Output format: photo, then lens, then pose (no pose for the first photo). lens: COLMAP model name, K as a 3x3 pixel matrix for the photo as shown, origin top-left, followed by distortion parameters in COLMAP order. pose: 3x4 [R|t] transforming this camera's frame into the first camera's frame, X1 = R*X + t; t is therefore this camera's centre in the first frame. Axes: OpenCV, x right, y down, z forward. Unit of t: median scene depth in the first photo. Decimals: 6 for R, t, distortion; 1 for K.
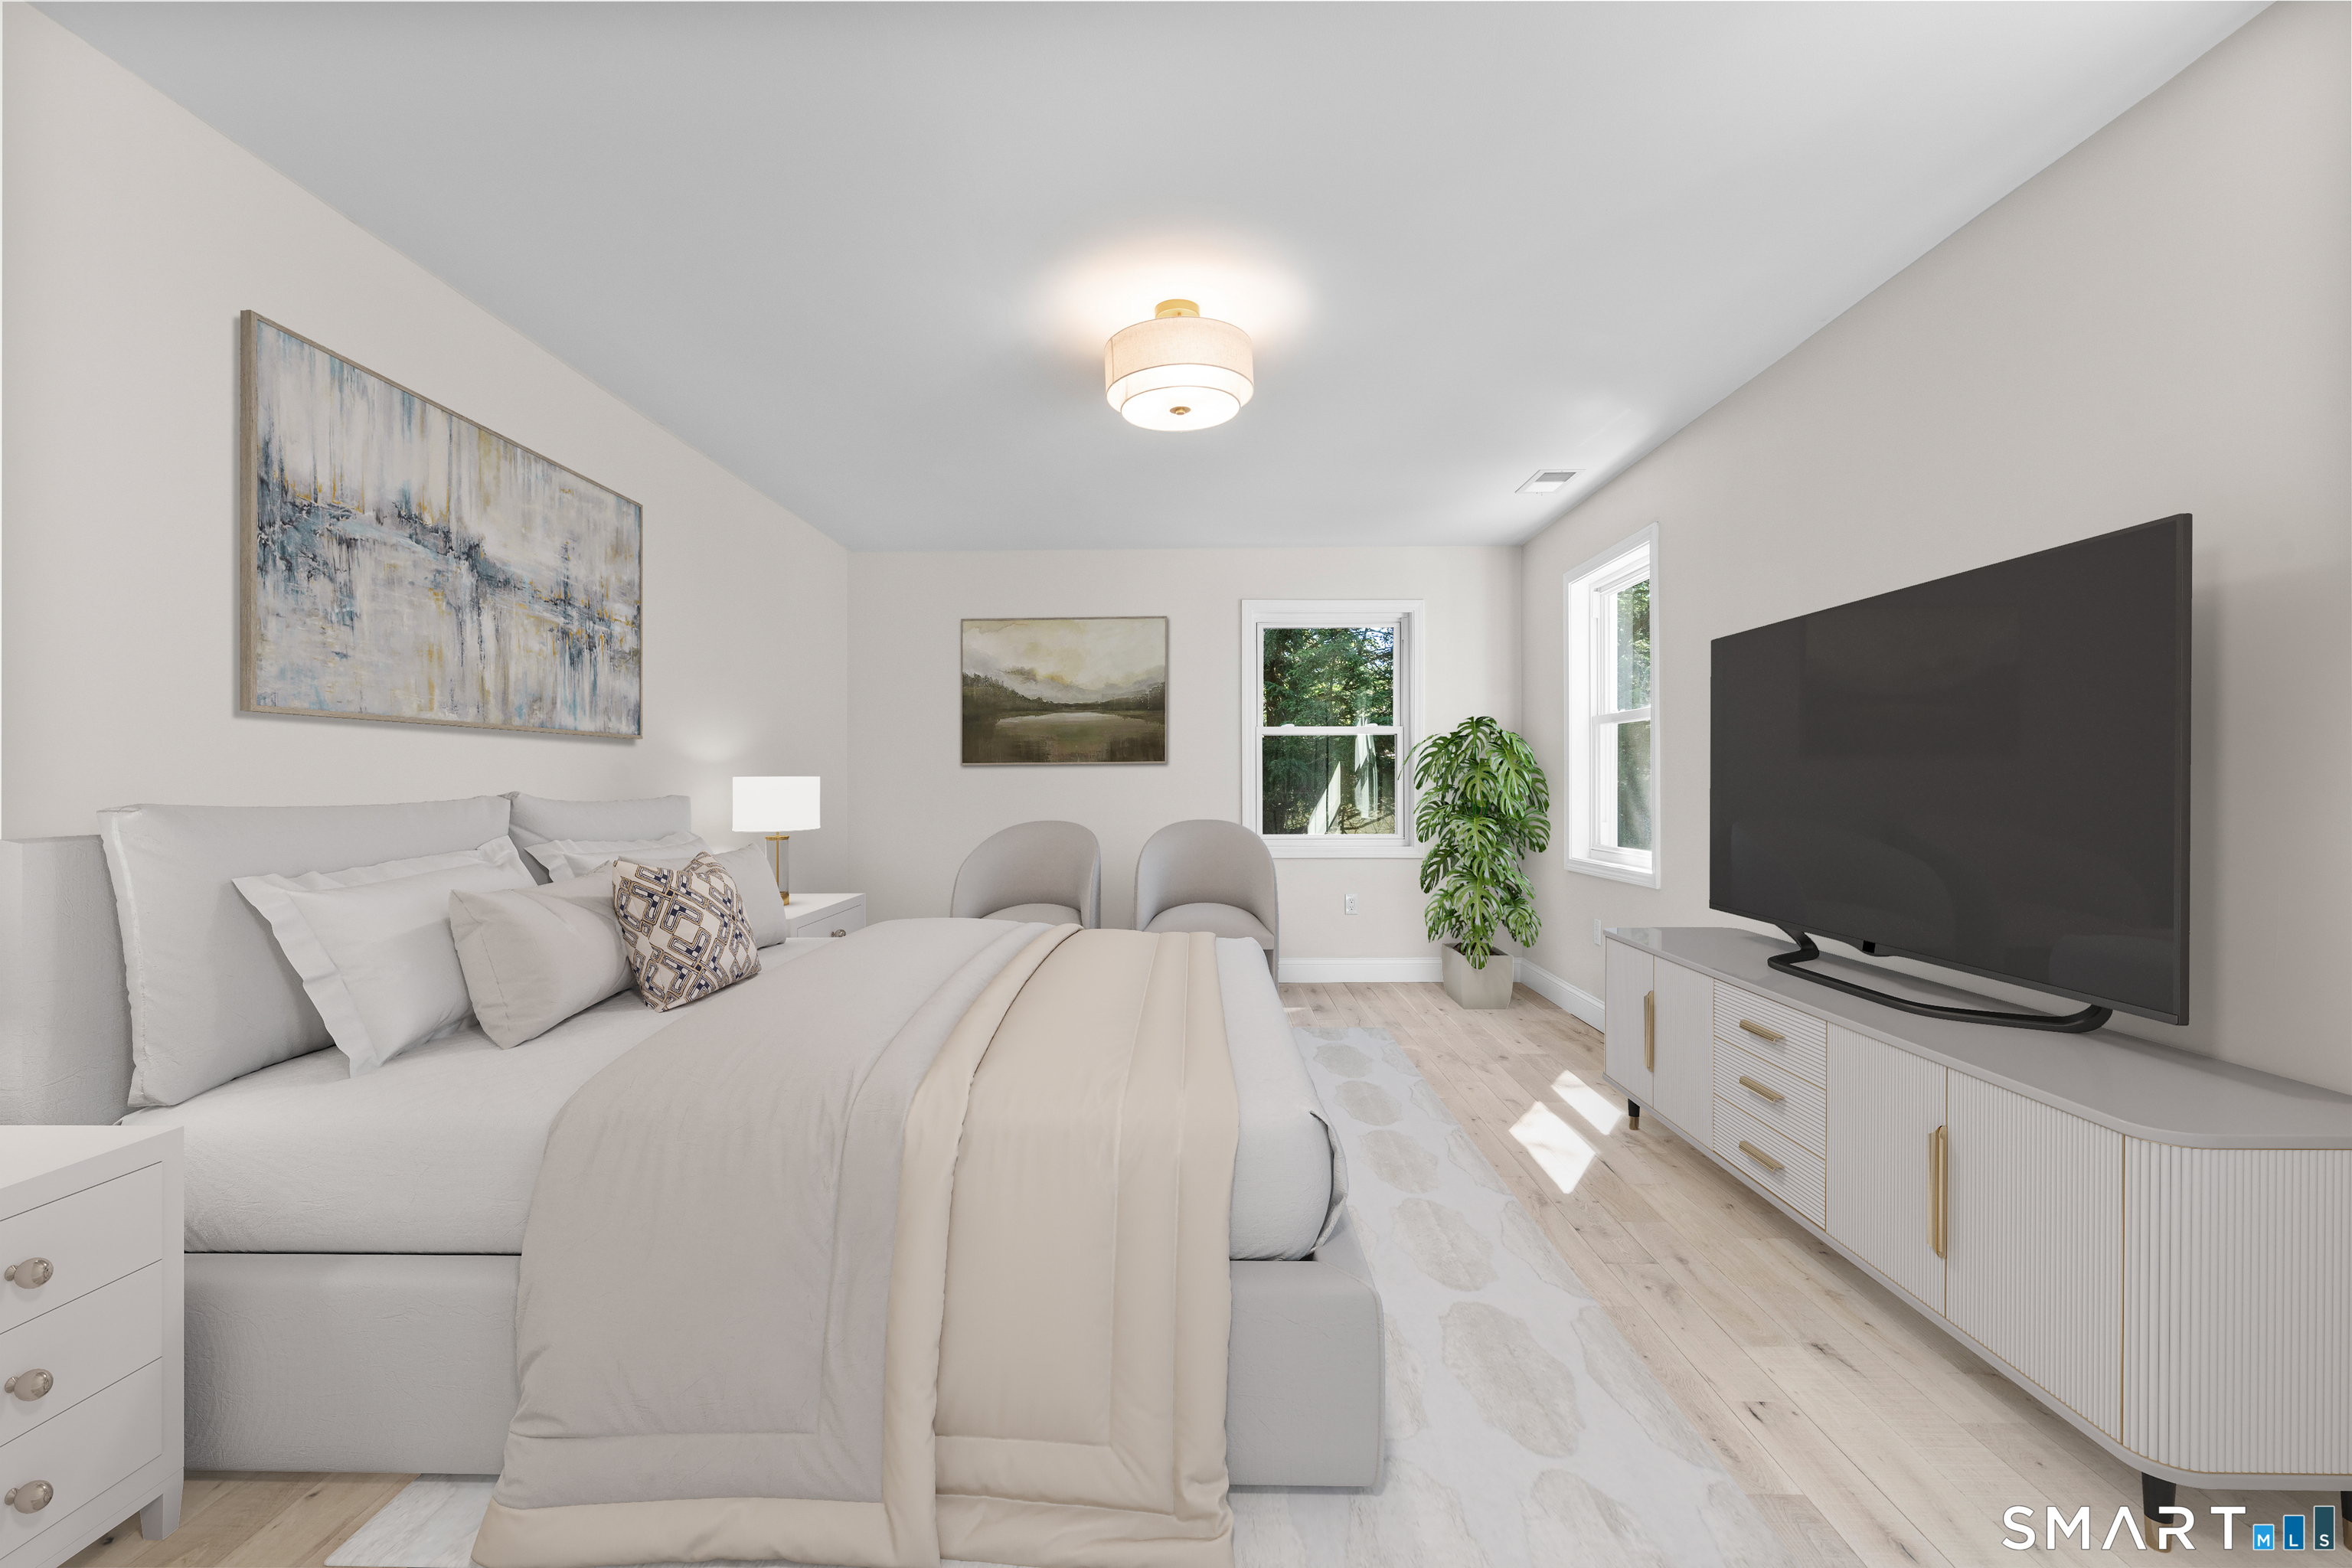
lens RADIAL K [[1050.0, 0, 1176.0], [0, 1050.0, 784.0], [0, 0, 1]] dist [-0.044805, 0.000000]
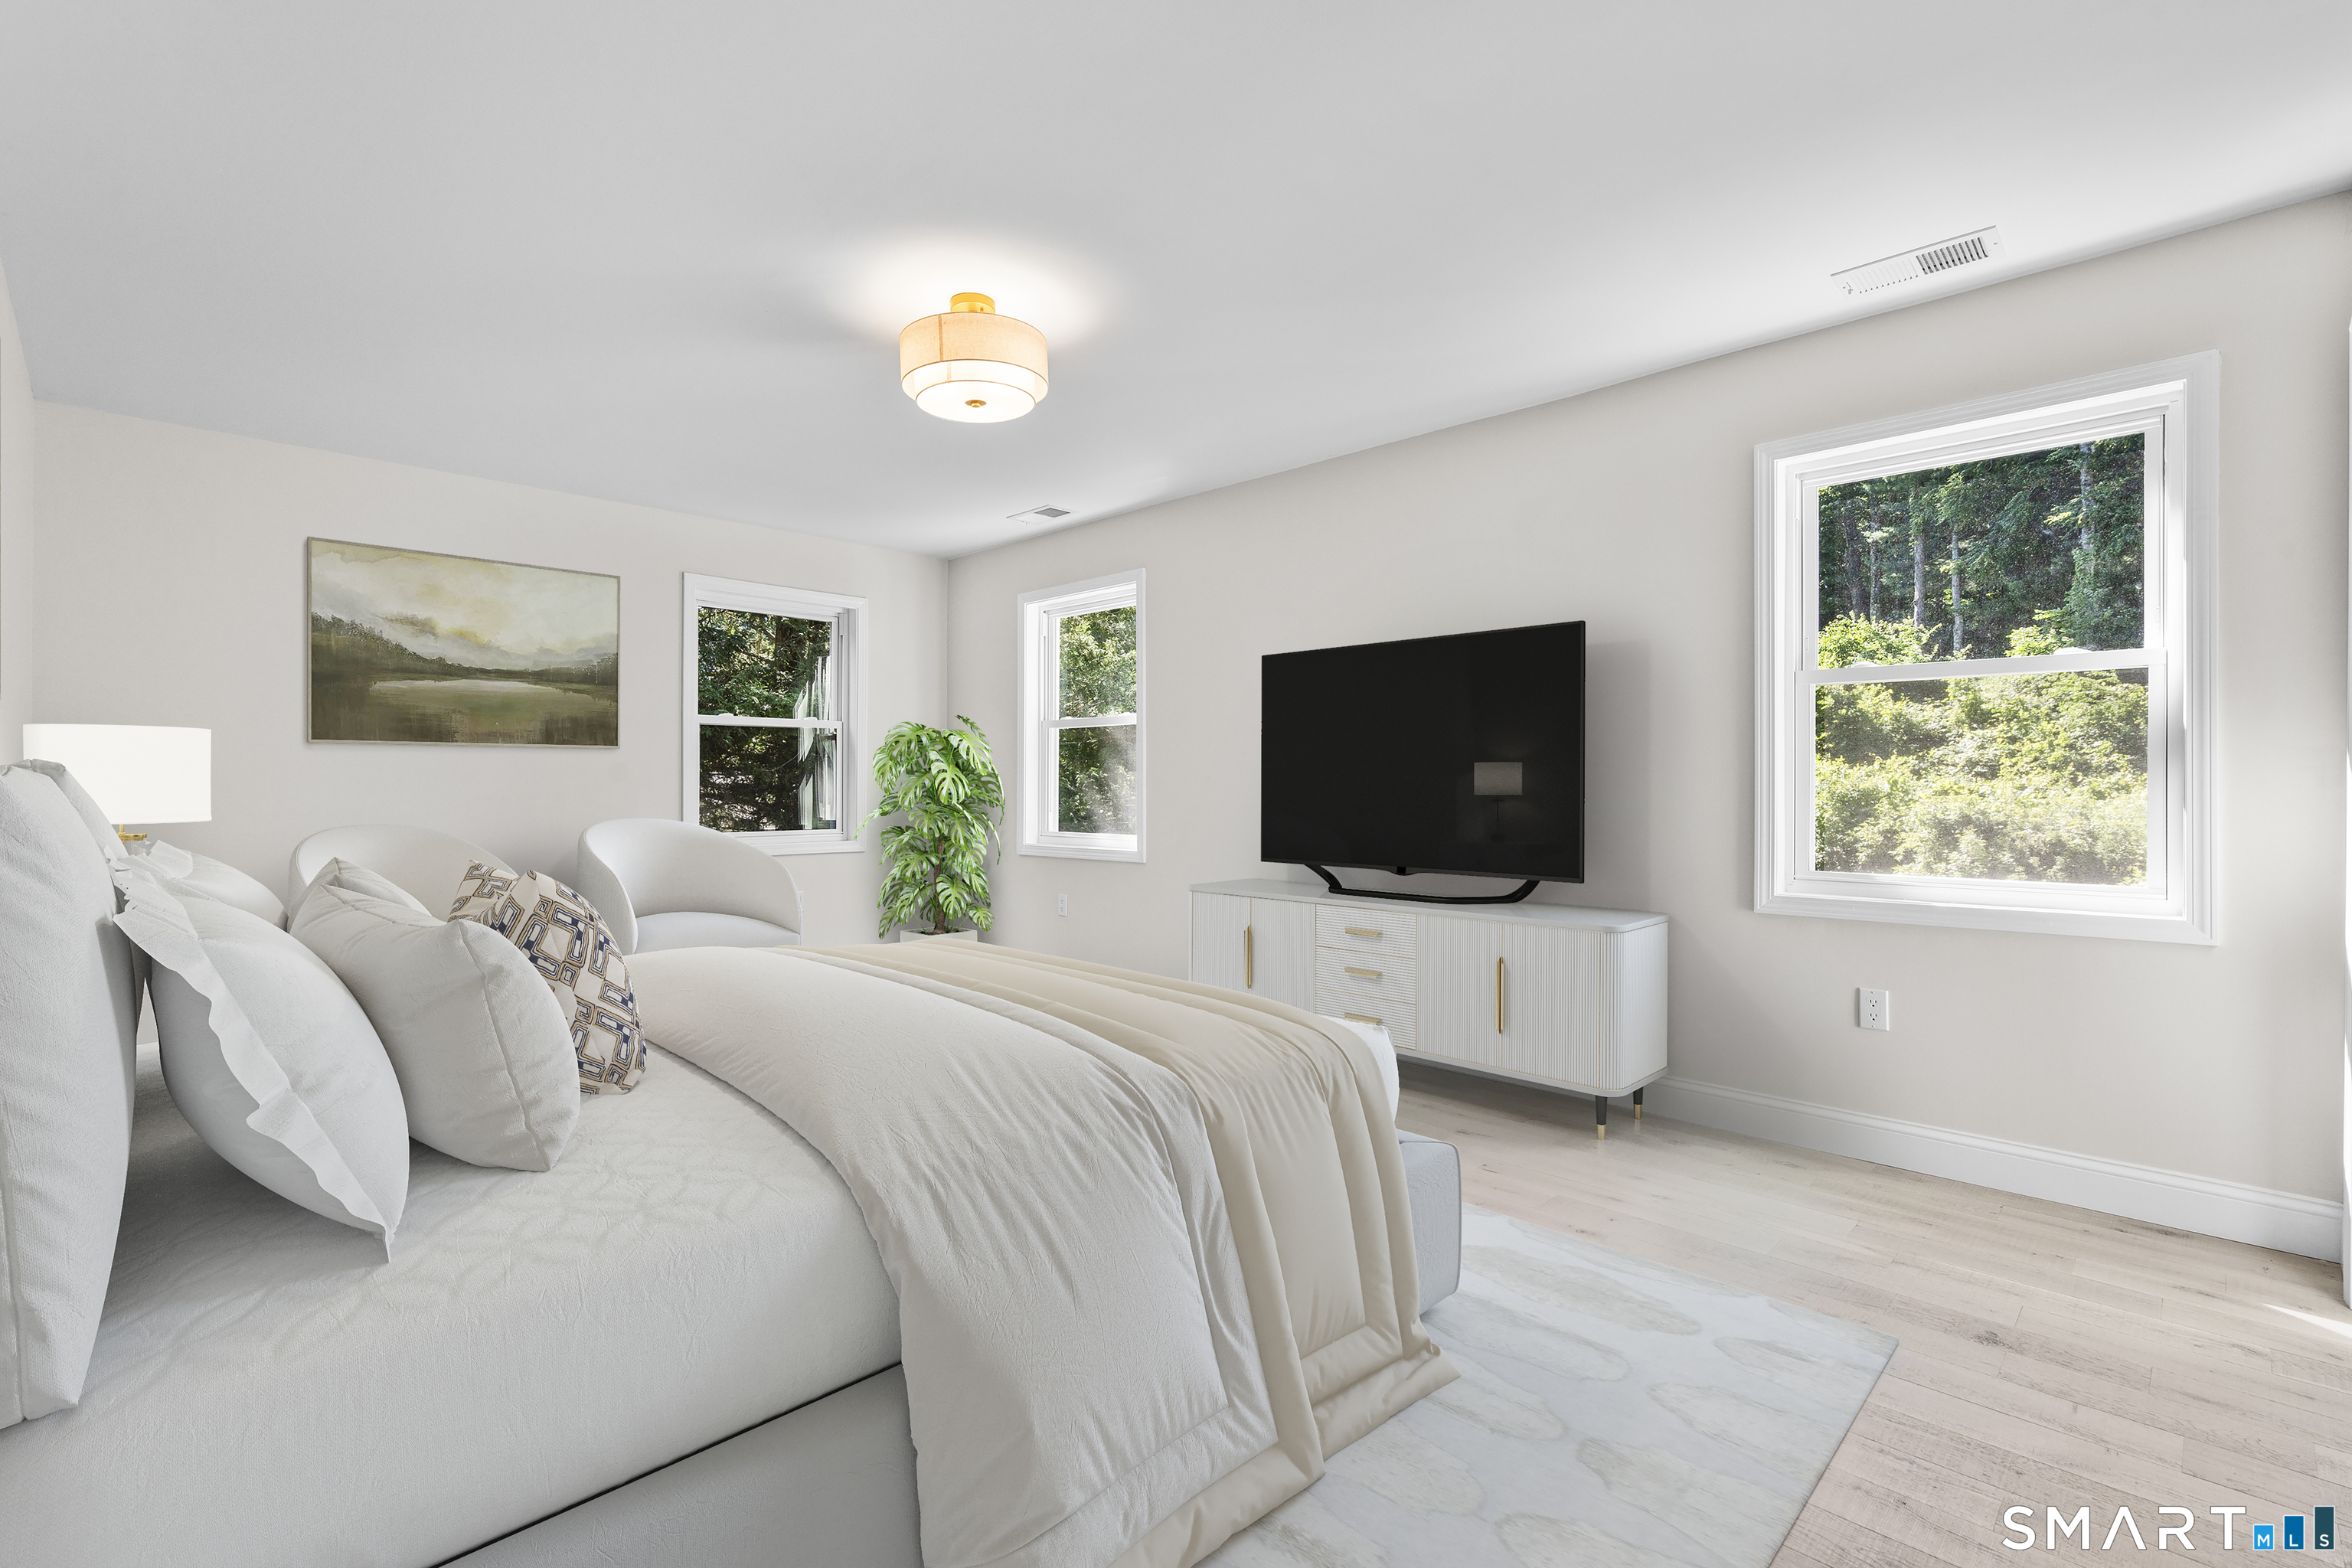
lens RADIAL K [[1055.4, 0, 1171.3], [0, 1055.4, 783.4], [0, 0, 1]] dist [-0.002289, 0.000002]
pose [[0.679419, 0.006066, 0.733726, -0.333810], [-0.016001, 0.999851, 0.006551, -0.003645], [-0.733576, -0.016191, 0.679414, 0.078206]]
